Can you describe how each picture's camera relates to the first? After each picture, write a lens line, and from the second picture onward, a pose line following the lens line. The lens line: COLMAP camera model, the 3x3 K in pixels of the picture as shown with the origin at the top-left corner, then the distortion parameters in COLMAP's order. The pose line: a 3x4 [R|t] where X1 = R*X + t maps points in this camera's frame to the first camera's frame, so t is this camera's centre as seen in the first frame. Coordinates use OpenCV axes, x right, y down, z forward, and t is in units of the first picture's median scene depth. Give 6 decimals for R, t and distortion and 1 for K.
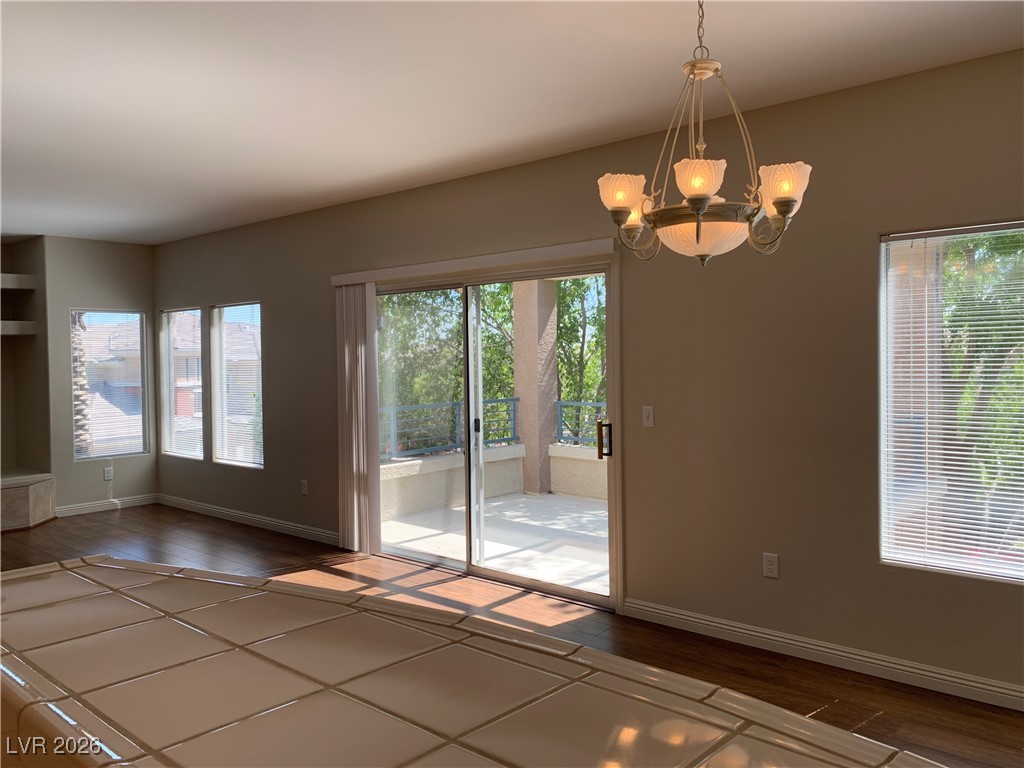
lens RADIAL K [[780.5, 0, 512.7], [0, 780.5, 383.6], [0, 0, 1]] dist [0.036050, -0.035289]
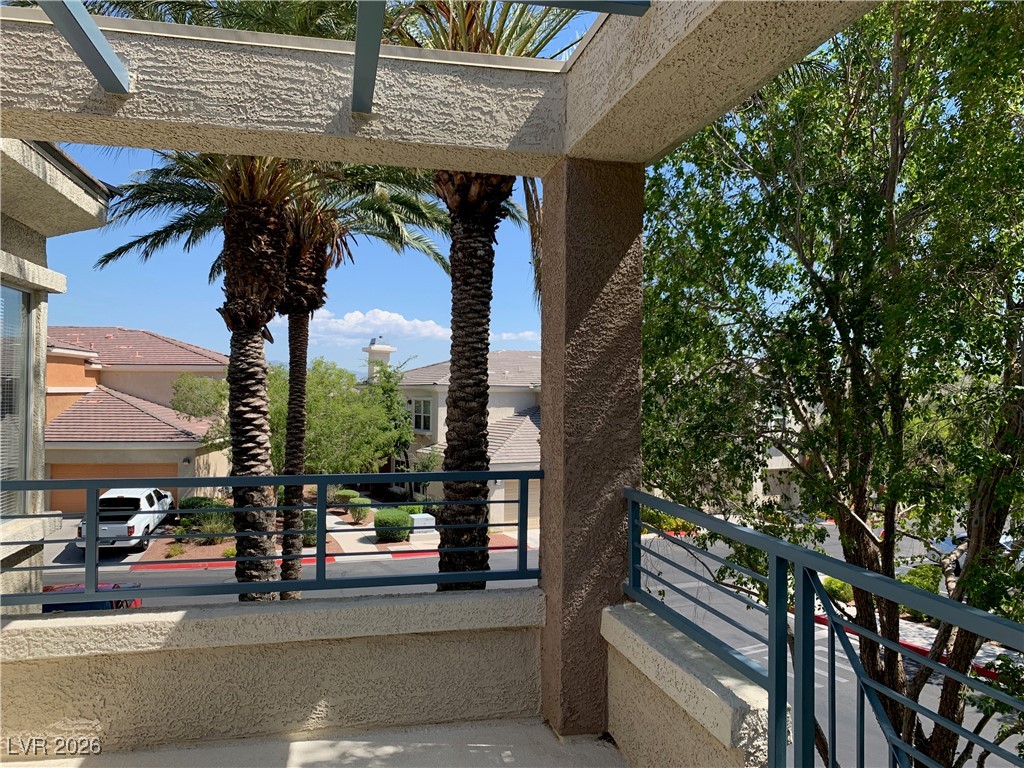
lens RADIAL K [[780.5, 0, 510.8], [0, 780.5, 382.7], [0, 0, 1]] dist [0.036050, -0.035289]
pose [[0.804544, 0.013800, -0.593733, 0.192464], [-0.037494, 0.998916, -0.027588, -0.012660], [0.592708, 0.044457, 0.804189, 0.566151]]
